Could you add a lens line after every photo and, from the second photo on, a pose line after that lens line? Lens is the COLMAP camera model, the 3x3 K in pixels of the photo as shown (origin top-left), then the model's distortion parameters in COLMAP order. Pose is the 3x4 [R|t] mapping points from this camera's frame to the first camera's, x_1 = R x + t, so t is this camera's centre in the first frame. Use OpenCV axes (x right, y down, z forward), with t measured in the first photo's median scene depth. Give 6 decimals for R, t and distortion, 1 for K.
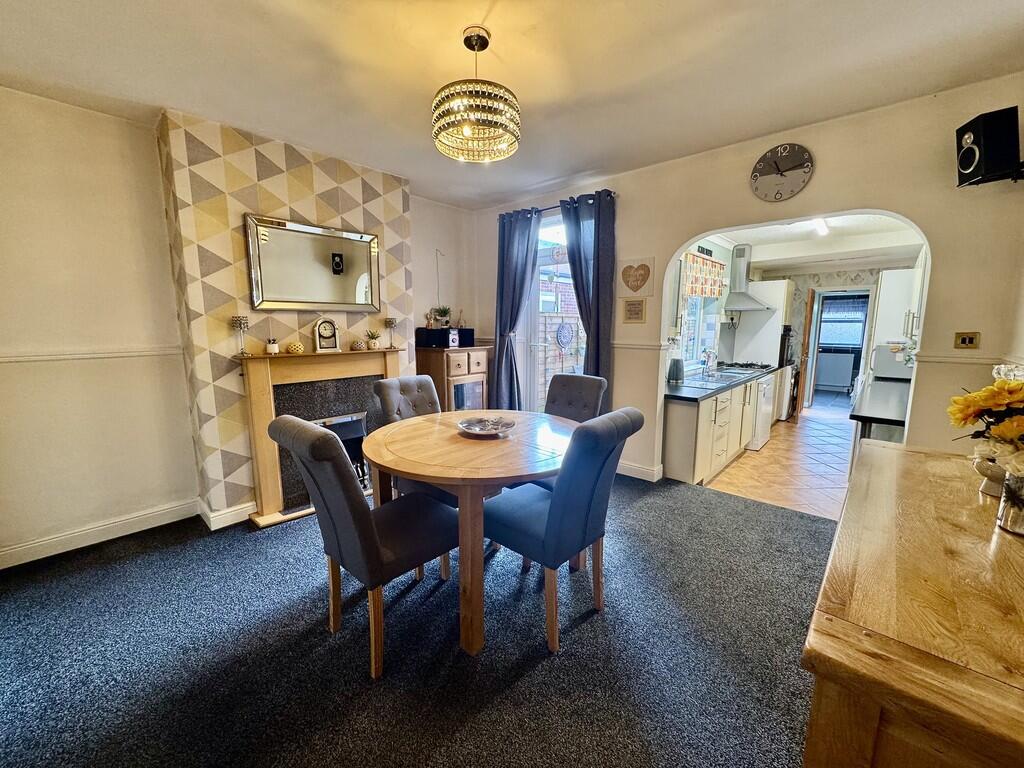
lens RADIAL K [[408.3, 0, 514.4], [0, 408.3, 382.5], [0, 0, 1]] dist [-0.000701, -0.000115]
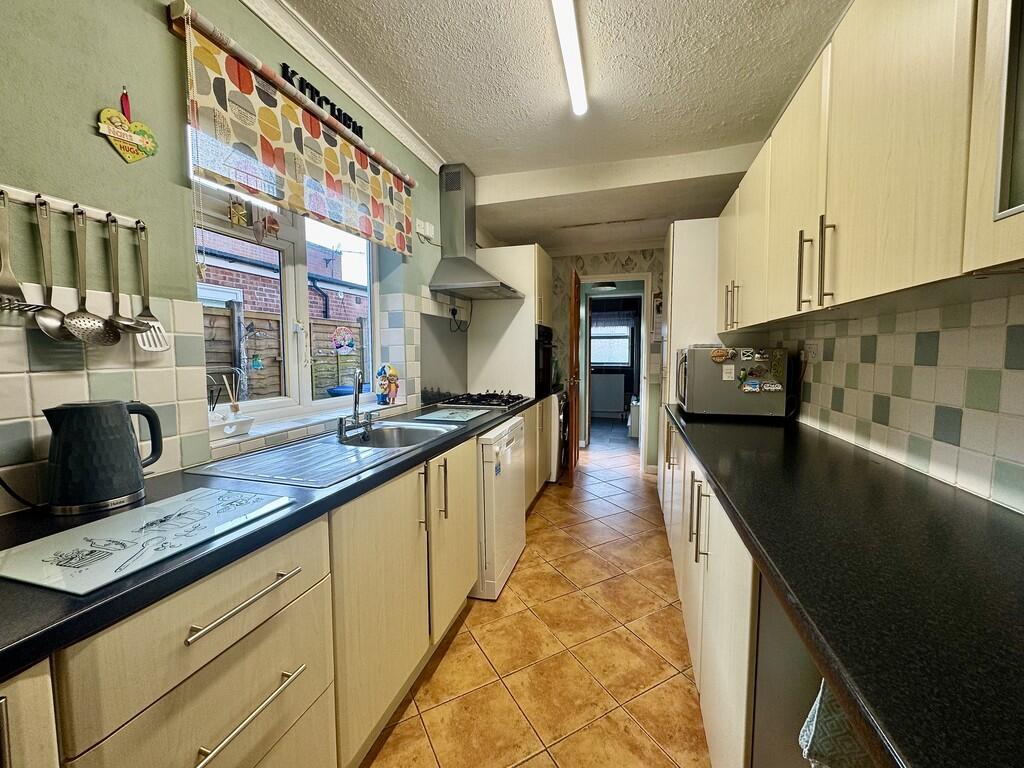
lens RADIAL K [[408.3, 0, 514.4], [0, 408.3, 382.5], [0, 0, 1]] dist [-0.000701, -0.000115]
pose [[0.896529, -0.037262, 0.441415, 0.289310], [0.068772, 0.996082, -0.055594, -0.023340], [-0.437614, 0.080198, 0.895579, 0.393586]]
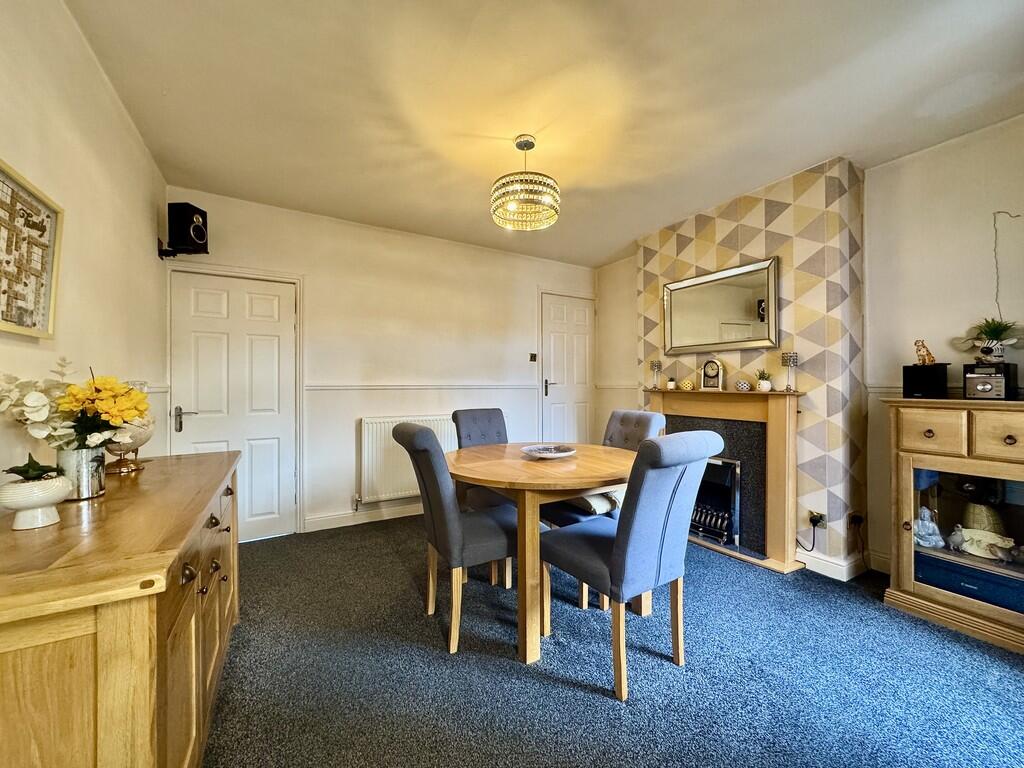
lens RADIAL K [[408.3, 0, 514.4], [0, 408.3, 382.5], [0, 0, 1]] dist [-0.000701, -0.000115]
pose [[-0.306139, -0.005184, -0.951973, 0.860681], [-0.138806, 0.989542, 0.039249, -0.087886], [0.941813, 0.144155, -0.303657, 1.093146]]
